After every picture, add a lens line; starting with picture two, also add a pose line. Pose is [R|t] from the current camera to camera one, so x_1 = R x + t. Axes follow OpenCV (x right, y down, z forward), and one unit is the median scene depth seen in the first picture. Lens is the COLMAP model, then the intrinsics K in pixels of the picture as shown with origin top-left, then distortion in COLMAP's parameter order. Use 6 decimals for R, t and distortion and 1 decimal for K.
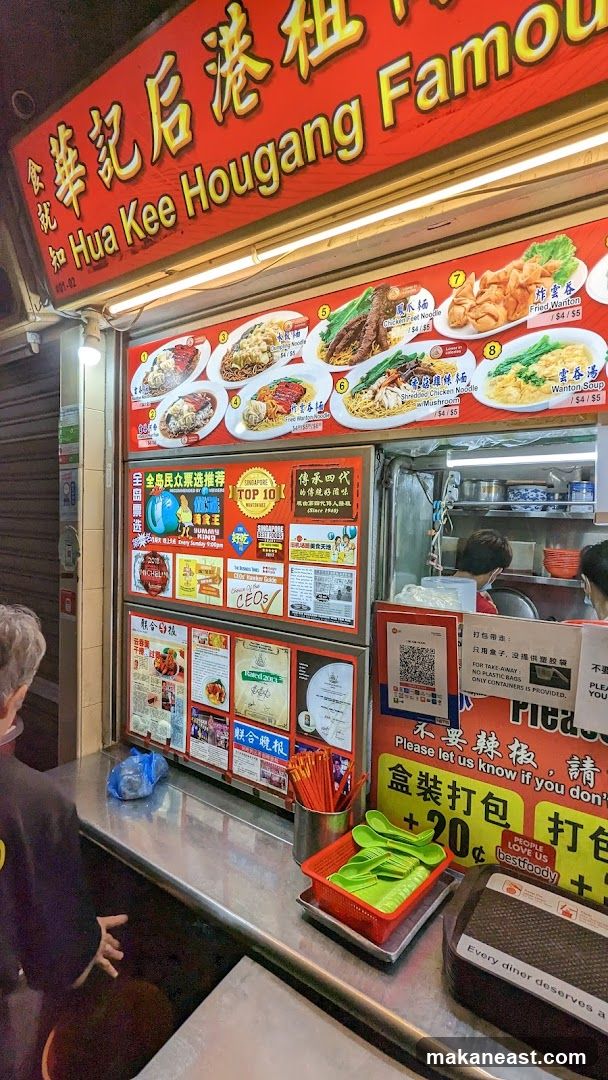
lens RADIAL K [[510.6, 0, 304.0], [0, 510.6, 540.0], [0, 0, 1]] dist [-0.004795, 0.000718]
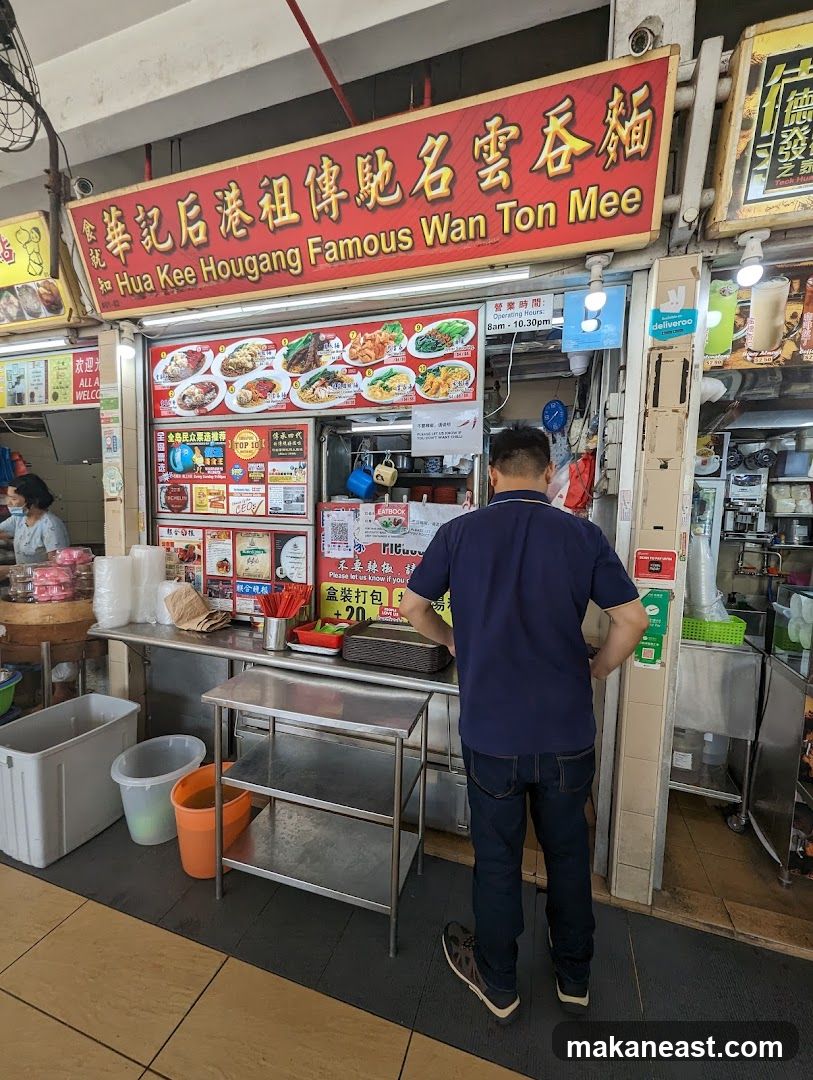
lens RADIAL K [[441.9, 0, 406.5], [0, 441.9, 540.0], [0, 0, 1]] dist [0.000495, 0.000711]
pose [[0.958424, -0.024596, 0.284285, -0.010595], [0.012094, 0.998884, 0.045650, 0.181931], [-0.285090, -0.040314, 0.957653, -0.635736]]
